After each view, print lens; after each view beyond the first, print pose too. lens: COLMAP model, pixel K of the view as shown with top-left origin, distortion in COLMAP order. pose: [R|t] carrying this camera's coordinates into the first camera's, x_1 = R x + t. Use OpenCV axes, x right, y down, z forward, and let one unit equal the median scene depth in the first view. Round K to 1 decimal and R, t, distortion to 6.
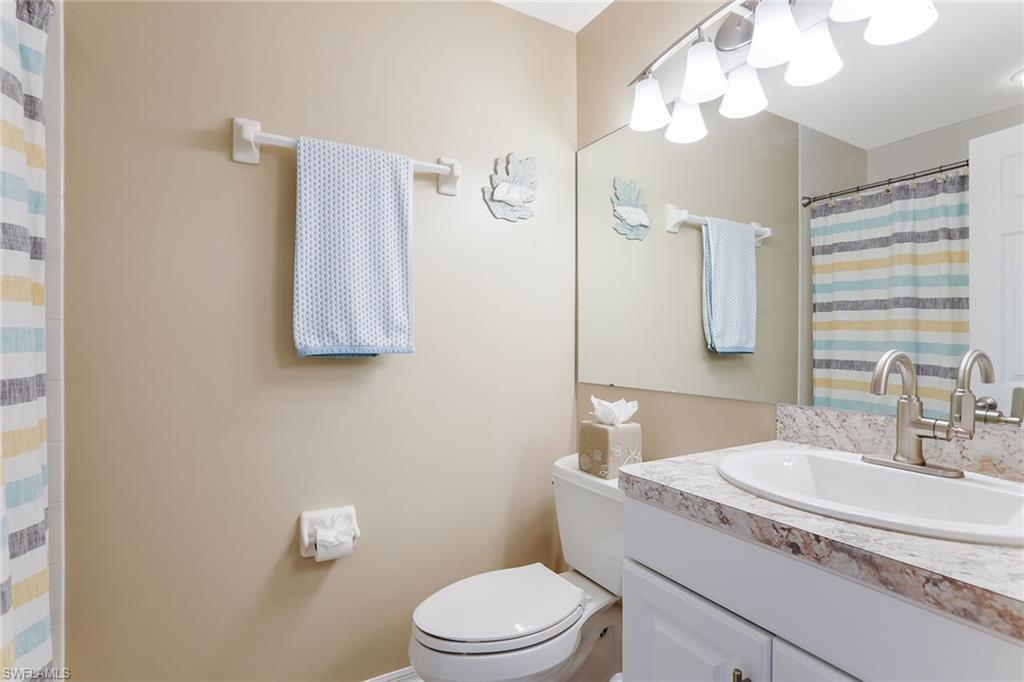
lens RADIAL K [[509.7, 0, 512.0], [0, 509.7, 341.0], [0, 0, 1]] dist [-0.072110, 0.000234]
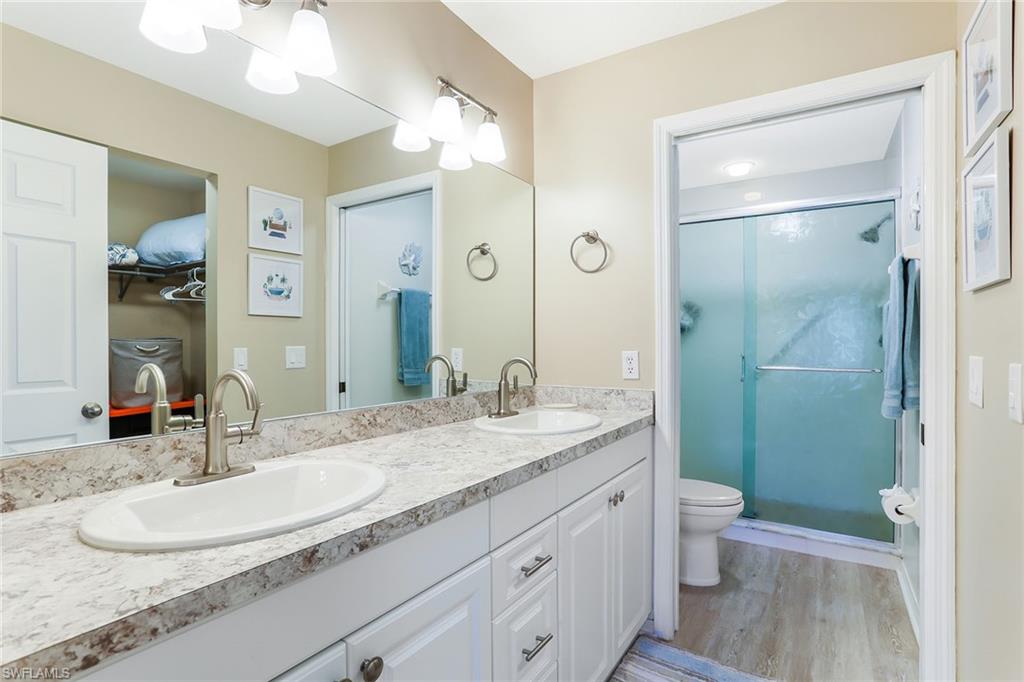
lens RADIAL K [[509.7, 0, 512.0], [0, 509.7, 341.0], [0, 0, 1]] dist [-0.072110, 0.000234]
pose [[-0.466398, -0.000049, 0.884575, -0.486950], [0.005428, 0.999981, 0.002917, -0.035503], [-0.884558, 0.006162, -0.466389, 1.033231]]
